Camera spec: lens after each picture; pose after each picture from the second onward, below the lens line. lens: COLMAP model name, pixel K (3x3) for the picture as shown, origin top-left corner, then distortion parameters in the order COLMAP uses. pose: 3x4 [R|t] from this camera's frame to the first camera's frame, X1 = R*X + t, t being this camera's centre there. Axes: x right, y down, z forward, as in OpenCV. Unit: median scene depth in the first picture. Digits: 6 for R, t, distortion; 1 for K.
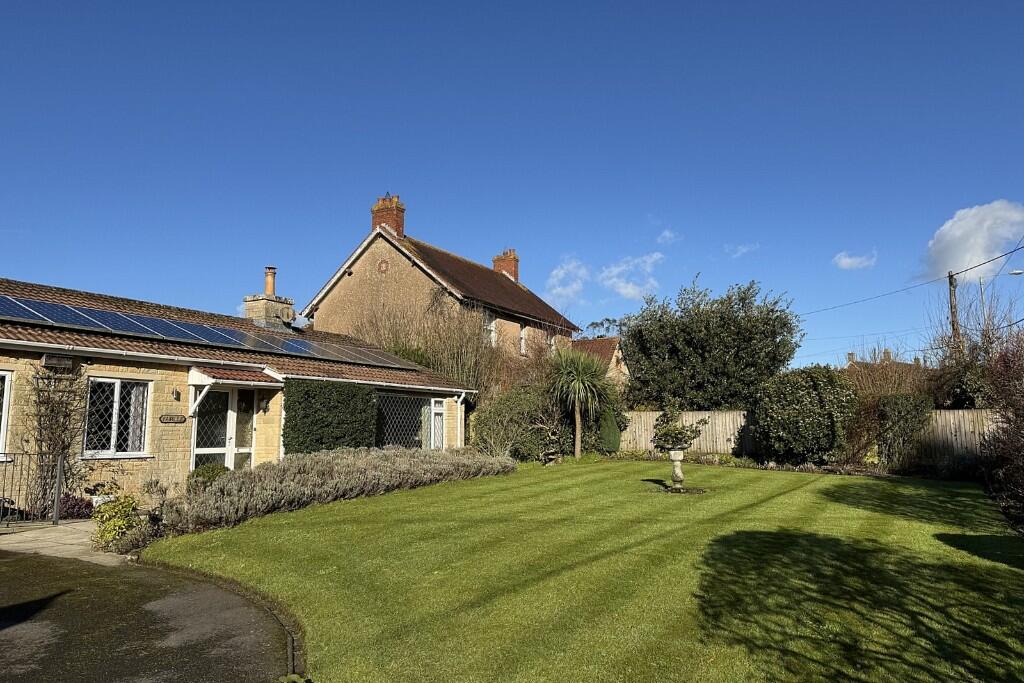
lens RADIAL K [[711.6, 0, 515.6], [0, 711.6, 326.5], [0, 0, 1]] dist [0.097233, -0.138324]
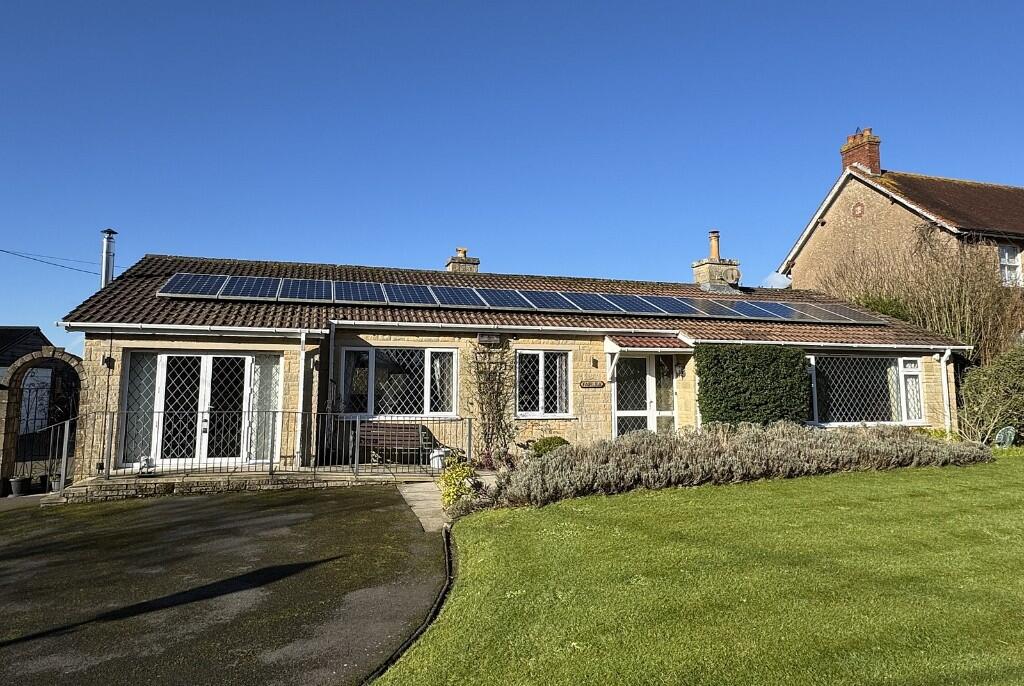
lens RADIAL K [[641.9, 0, 512.1], [0, 641.9, 303.9], [0, 0, 1]] dist [-0.002741, -0.000917]
pose [[0.712082, -0.073777, -0.698209, 0.117853], [0.093695, 0.995554, -0.009639, 0.003174], [0.695816, -0.058555, 0.715829, 0.195407]]
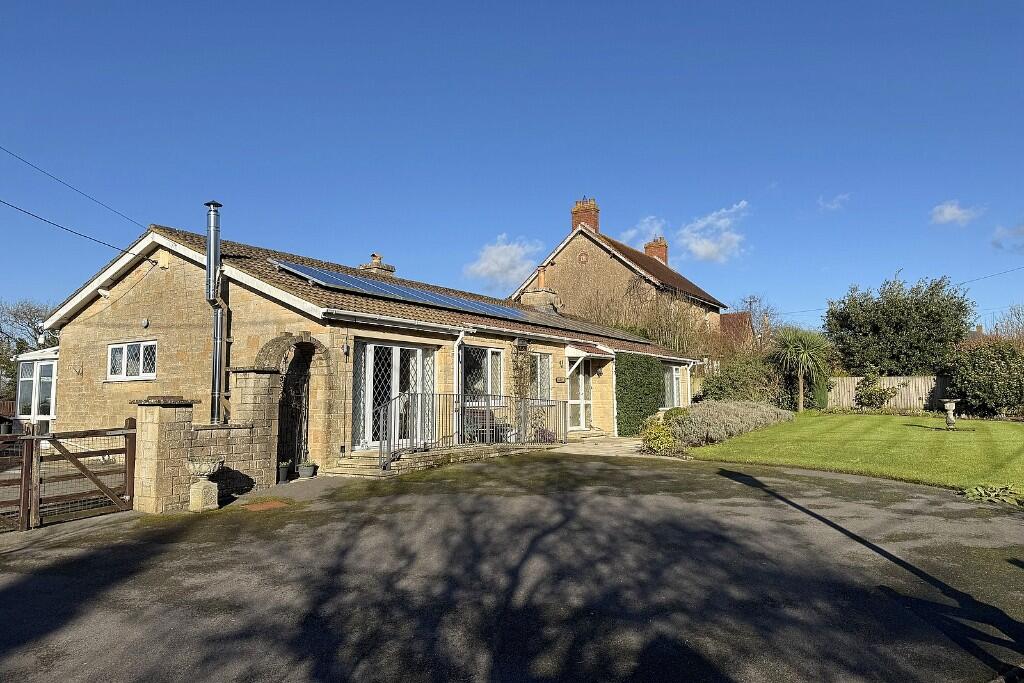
lens RADIAL K [[680.1, 0, 512.0], [0, 680.1, 341.5], [0, 0, 1]] dist [0.004134, -0.000807]
pose [[0.997093, -0.001082, -0.076182, -0.416566], [0.006129, 0.997798, 0.066042, -0.036932], [0.075942, -0.066317, 0.994904, -0.330850]]
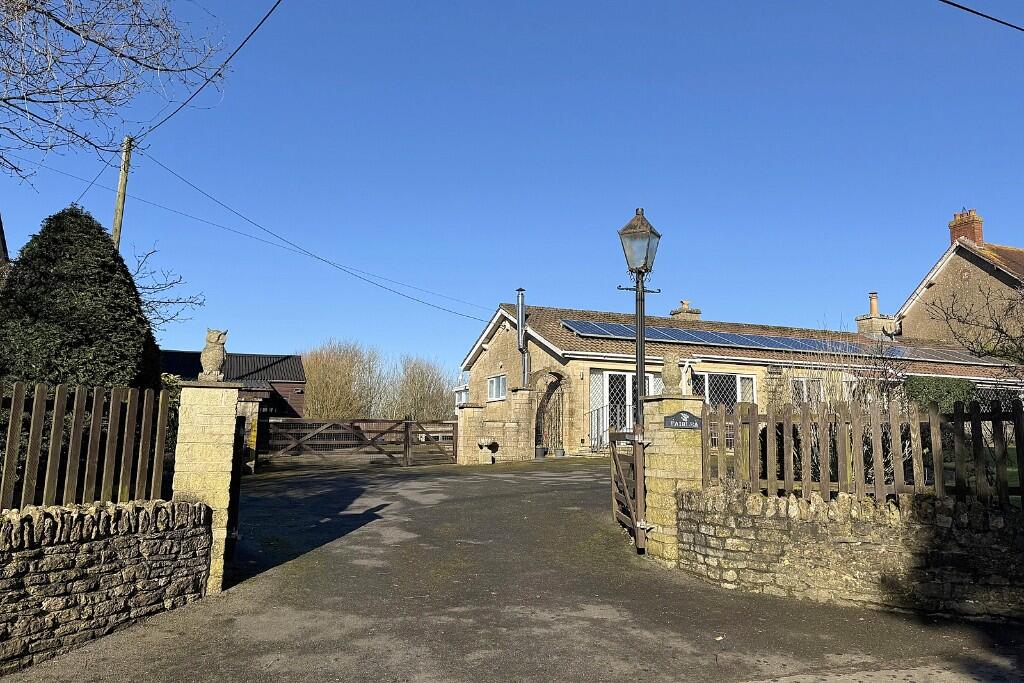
lens RADIAL K [[711.6, 0, 515.6], [0, 711.6, 326.5], [0, 0, 1]] dist [0.097233, -0.138324]
pose [[0.748543, -0.076754, -0.658629, 0.048144], [0.071768, 0.996821, -0.034600, -0.031004], [0.659191, -0.021369, 0.751672, -0.578714]]
